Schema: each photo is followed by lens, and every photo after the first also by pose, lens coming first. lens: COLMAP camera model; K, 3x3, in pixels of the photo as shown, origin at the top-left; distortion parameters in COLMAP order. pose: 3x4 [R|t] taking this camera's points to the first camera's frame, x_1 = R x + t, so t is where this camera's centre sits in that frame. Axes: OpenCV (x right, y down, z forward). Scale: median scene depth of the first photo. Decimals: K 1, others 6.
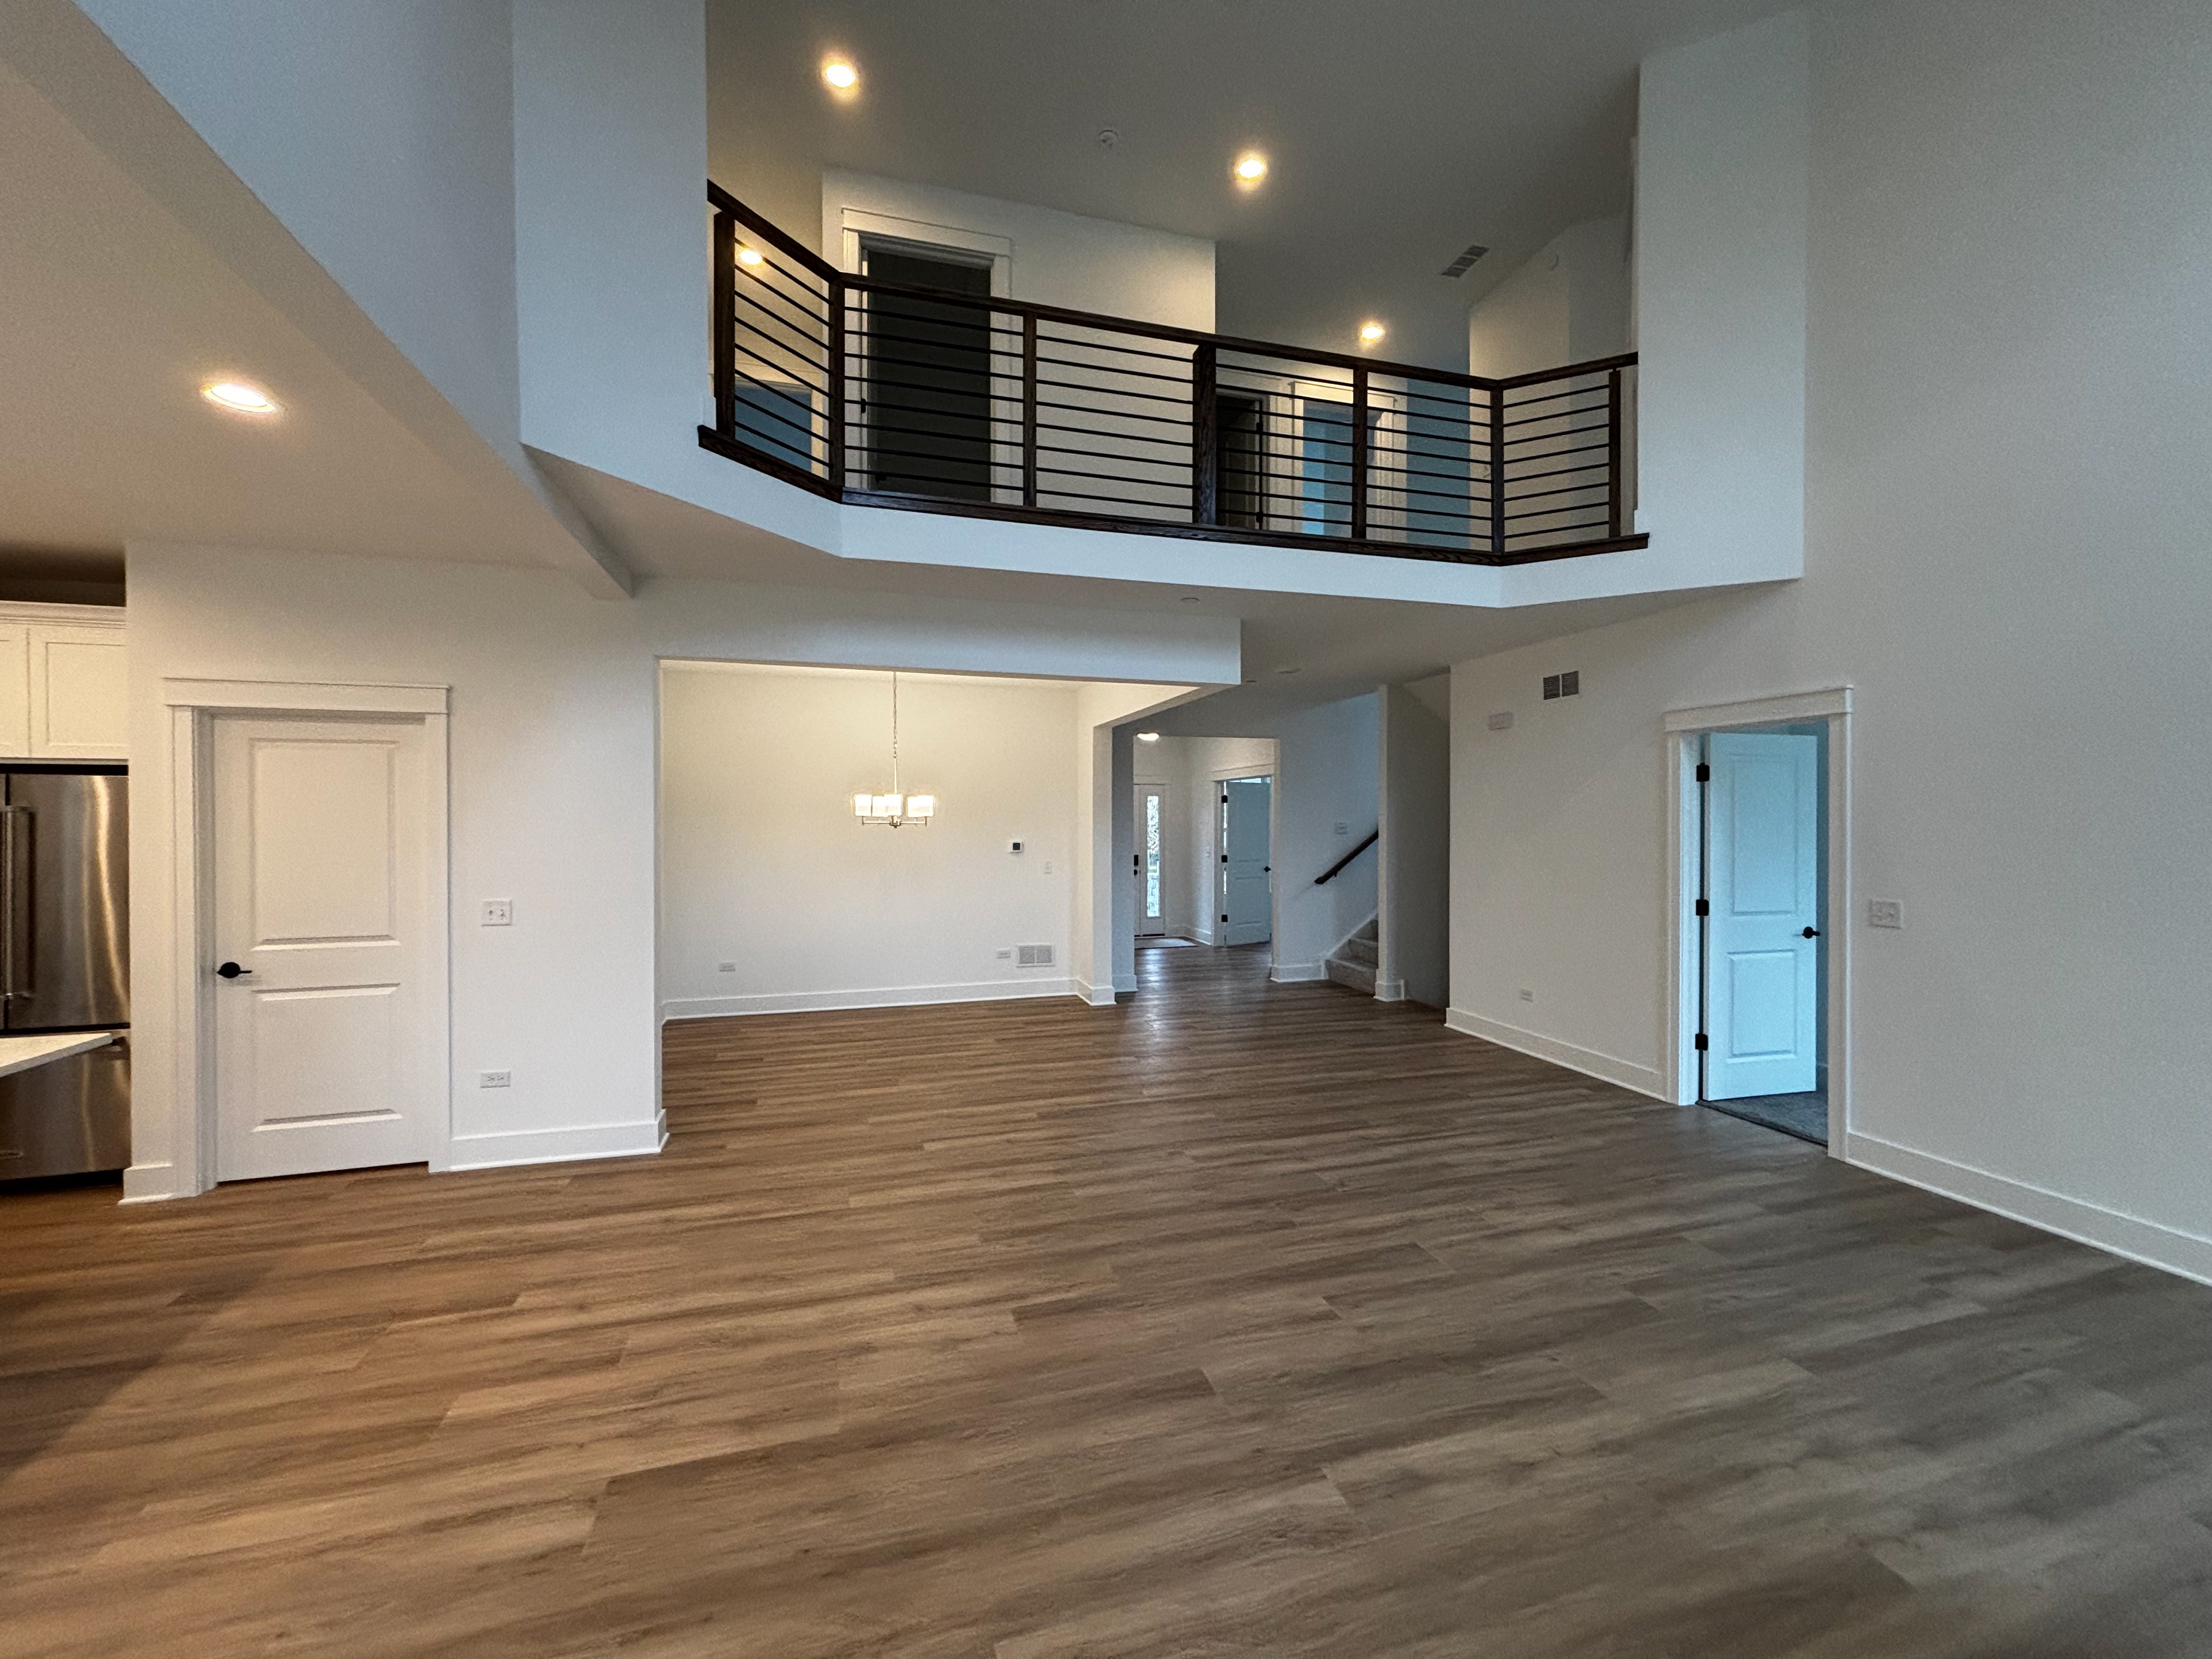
lens RADIAL K [[896.2, 0, 1107.0], [0, 896.2, 819.6], [0, 0, 1]] dist [0.001769, 0.000723]
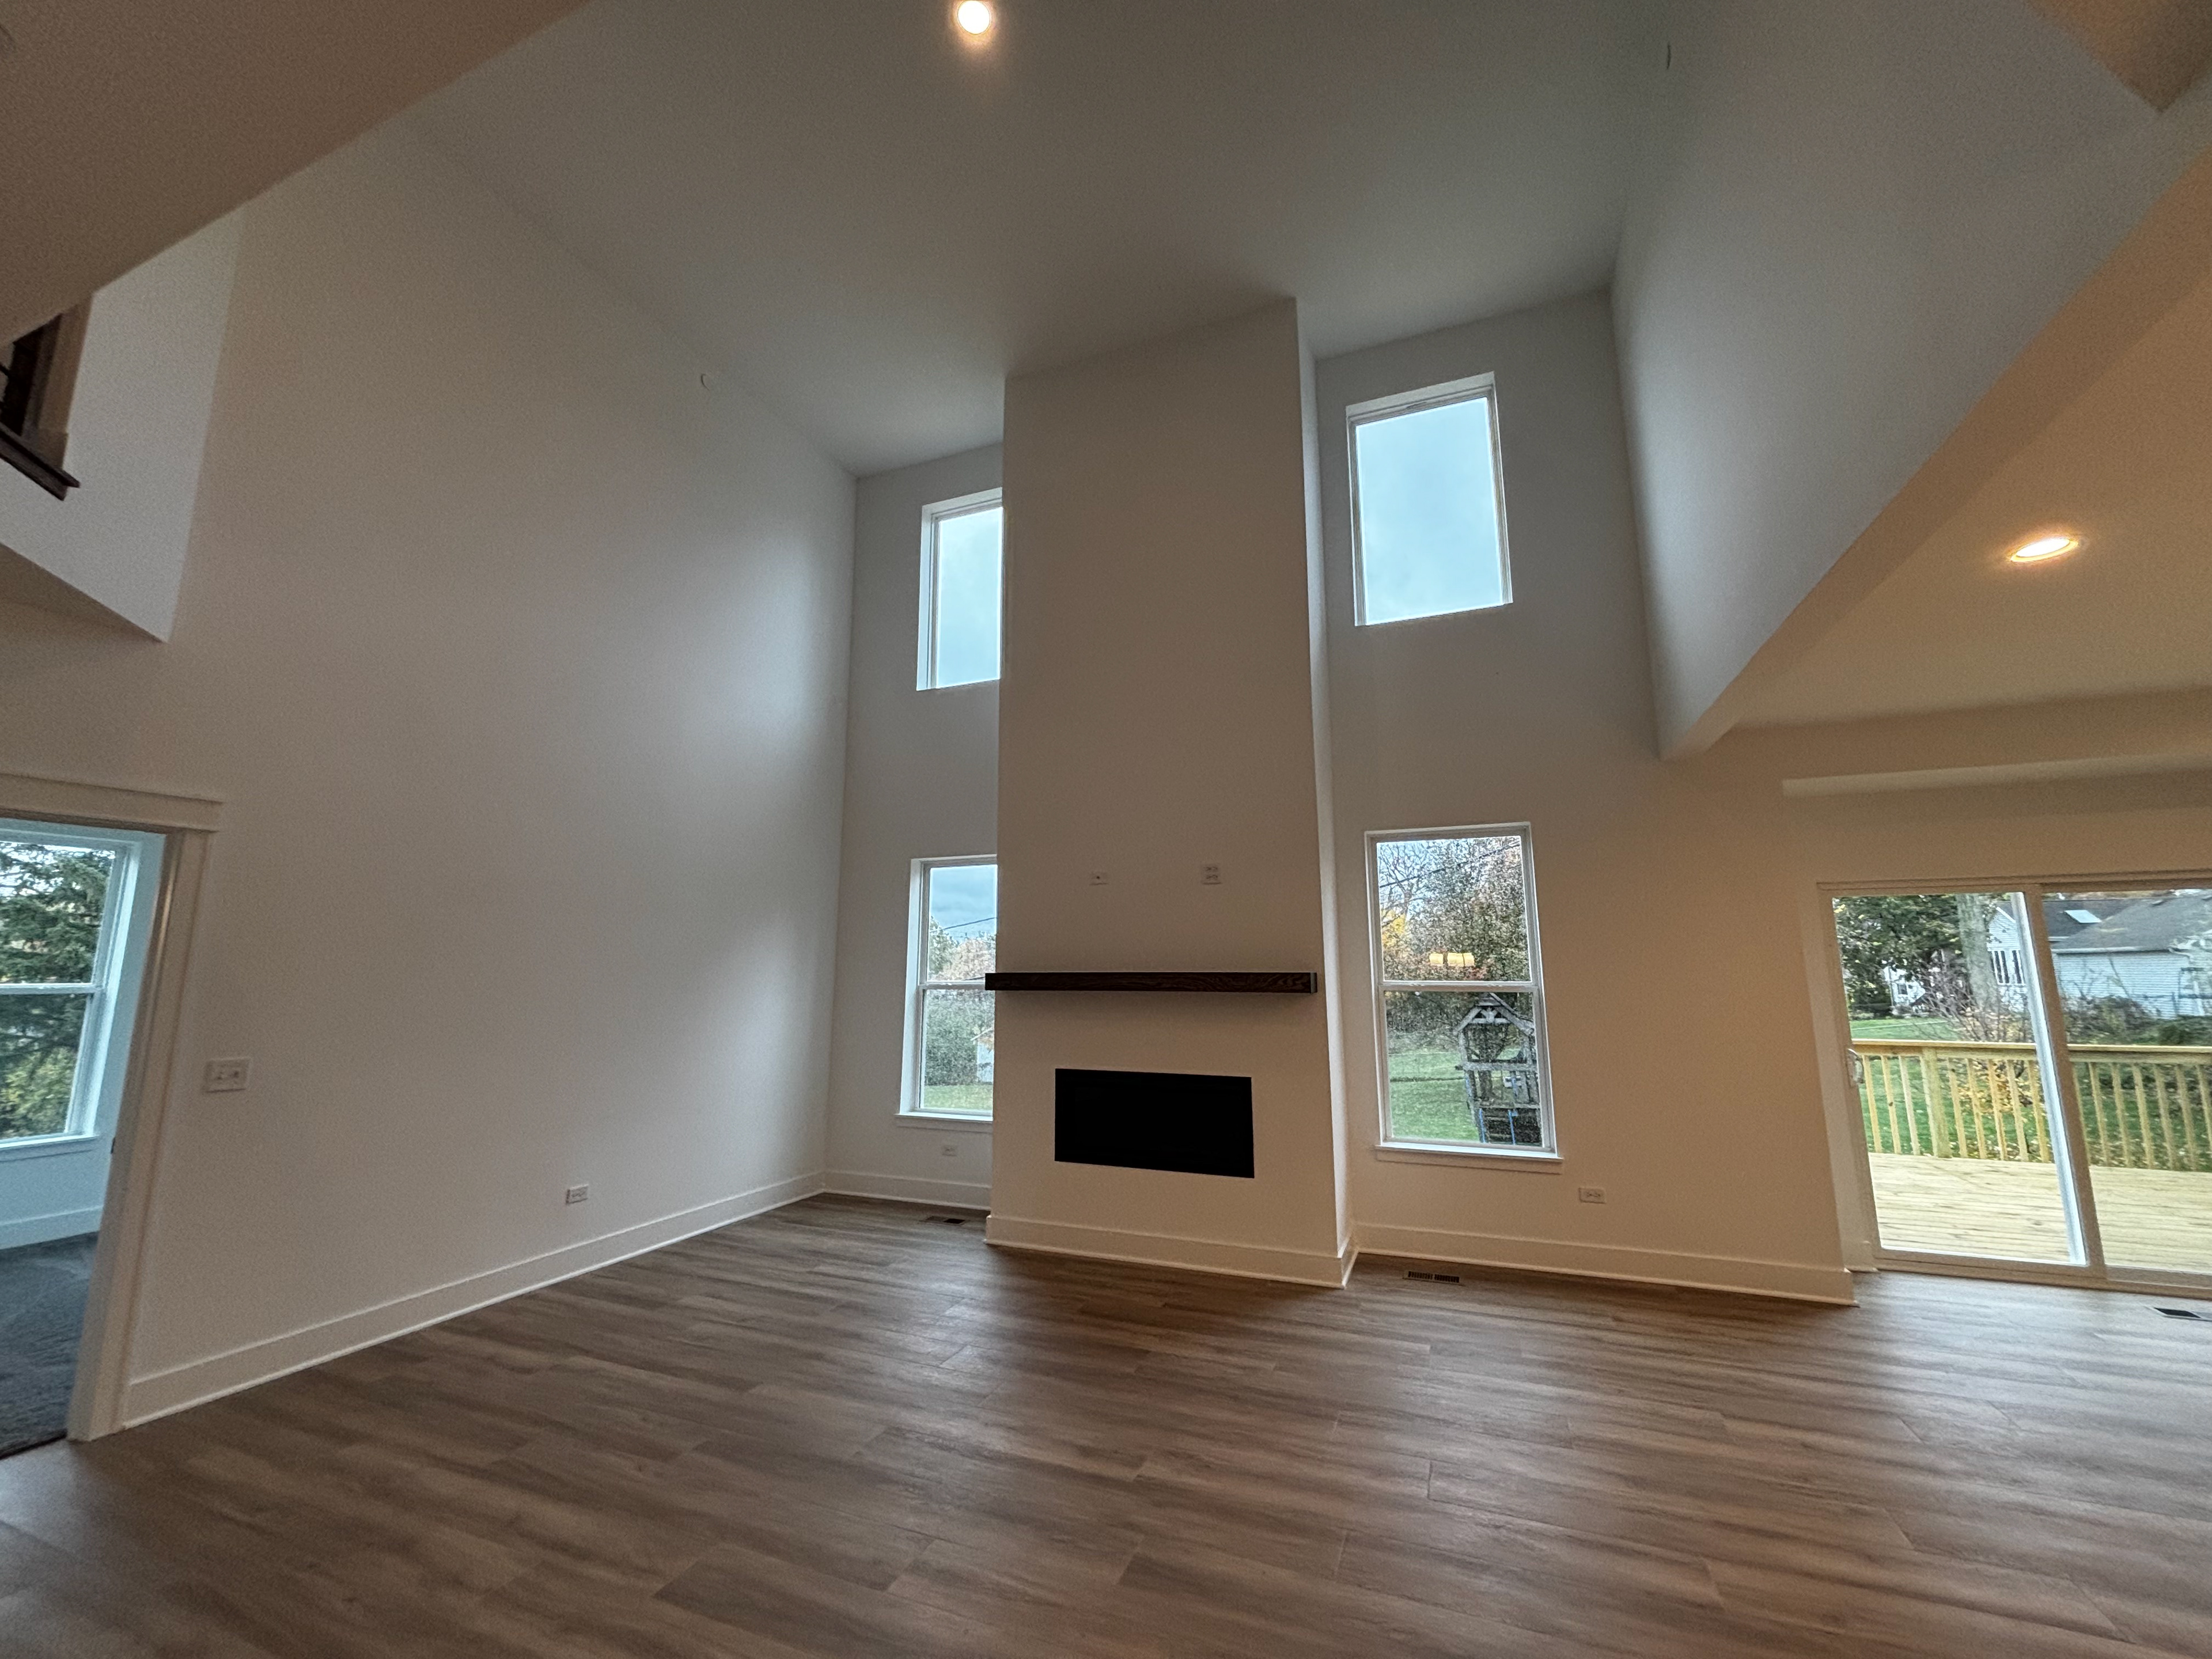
lens RADIAL K [[896.2, 0, 1103.4], [0, 896.2, 827.9], [0, 0, 1]] dist [0.001769, 0.000723]
pose [[-0.780939, 0.103408, 0.615988, -0.370252], [0.005201, 0.987243, -0.159139, 0.013861], [-0.624586, -0.121074, -0.771514, 1.307740]]
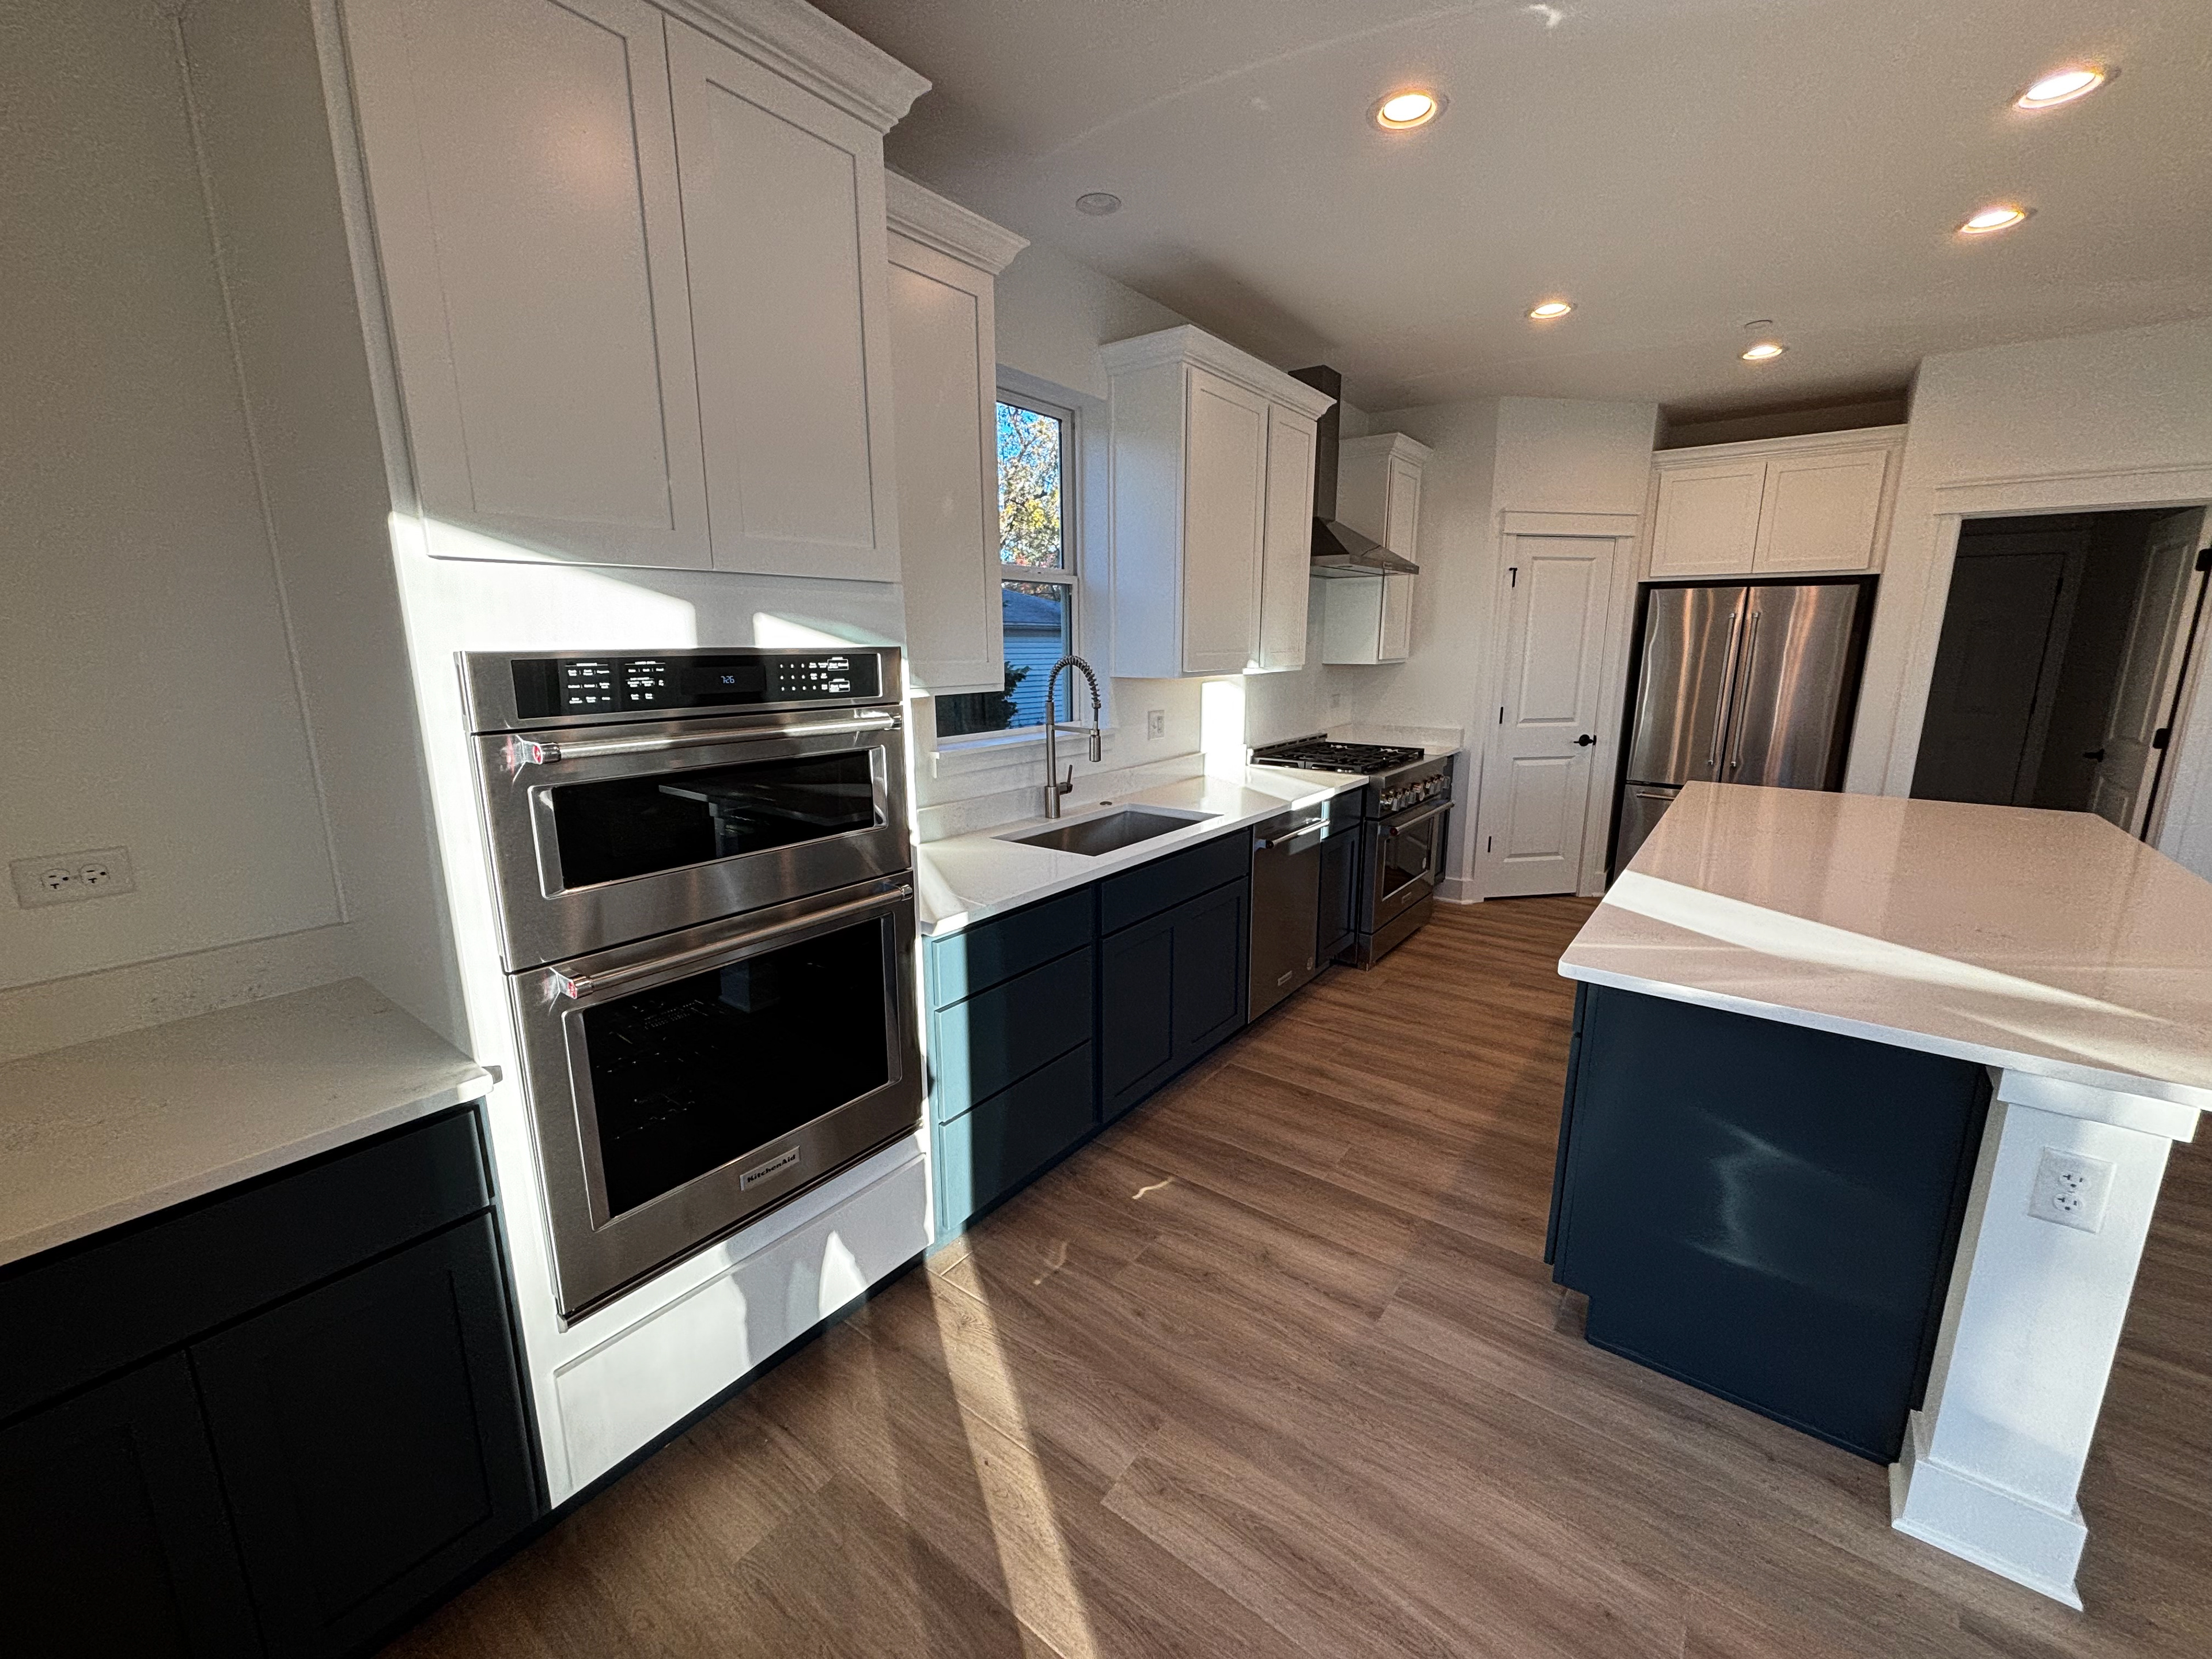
lens RADIAL K [[896.2, 0, 1099.4], [0, 896.2, 831.6], [0, 0, 1]] dist [0.001769, 0.000723]
pose [[0.602315, 0.172378, -0.779425, -0.799178], [-0.000369, 0.976466, 0.215671, 0.014072], [0.798259, -0.129615, 0.588203, -0.524234]]
